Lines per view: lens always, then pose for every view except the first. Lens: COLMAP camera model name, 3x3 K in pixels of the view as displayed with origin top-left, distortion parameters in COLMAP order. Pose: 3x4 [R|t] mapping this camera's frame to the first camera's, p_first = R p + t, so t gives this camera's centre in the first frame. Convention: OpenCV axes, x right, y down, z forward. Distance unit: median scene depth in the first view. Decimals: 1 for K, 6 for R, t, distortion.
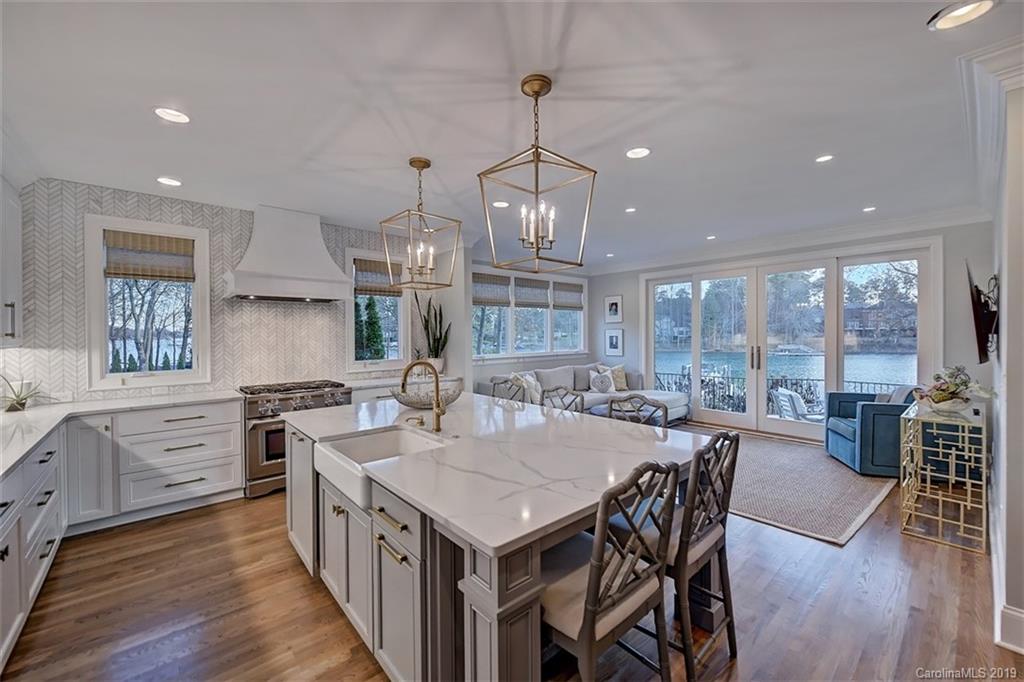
lens RADIAL K [[409.2, 0, 515.0], [0, 409.2, 333.5], [0, 0, 1]] dist [-0.001430, -0.000242]
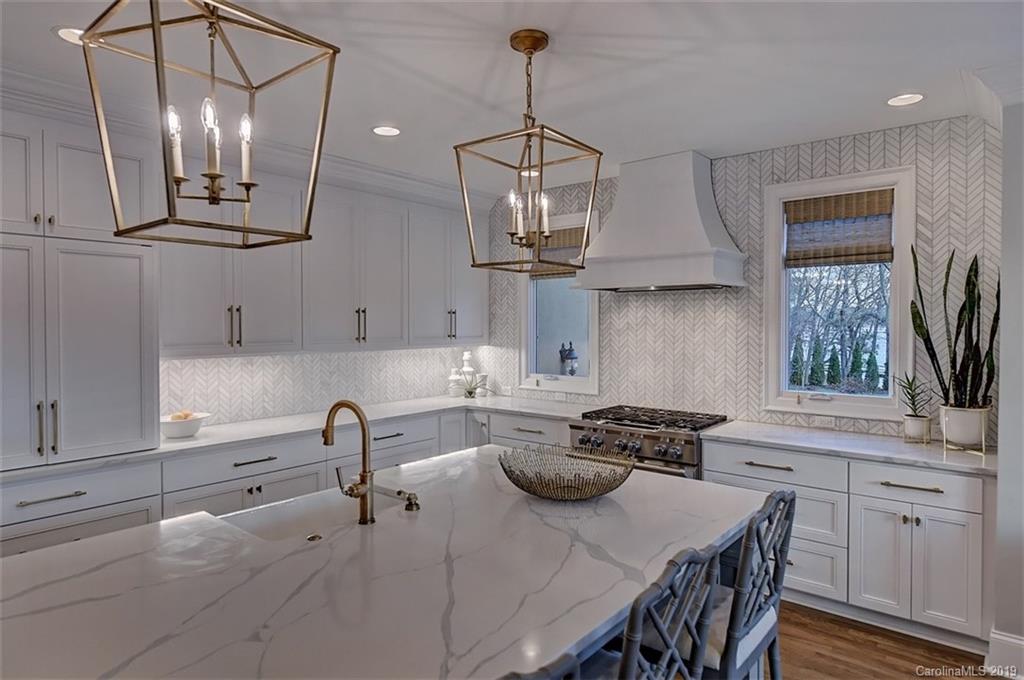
lens RADIAL K [[599.0, 0, 517.7], [0, 599.0, 335.0], [0, 0, 1]] dist [0.001393, 0.001071]
pose [[0.157080, 0.032968, -0.987035, 0.433289], [0.000993, 0.999437, 0.033540, -0.043573], [0.987585, -0.006248, 0.156959, 0.662686]]
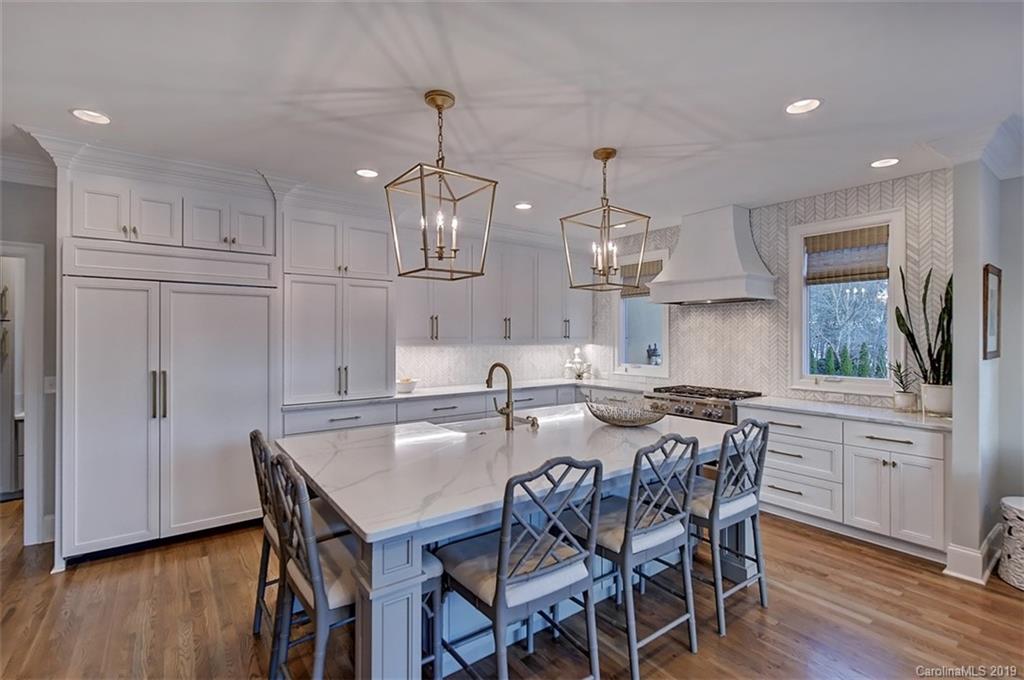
lens RADIAL K [[467.0, 0, 514.1], [0, 467.0, 336.9], [0, 0, 1]] dist [0.003421, -0.002292]
pose [[-0.083572, 0.014703, -0.996393, 0.642835], [0.002024, 0.999892, 0.014585, -0.019597], [0.996500, -0.000798, -0.083593, 0.683481]]
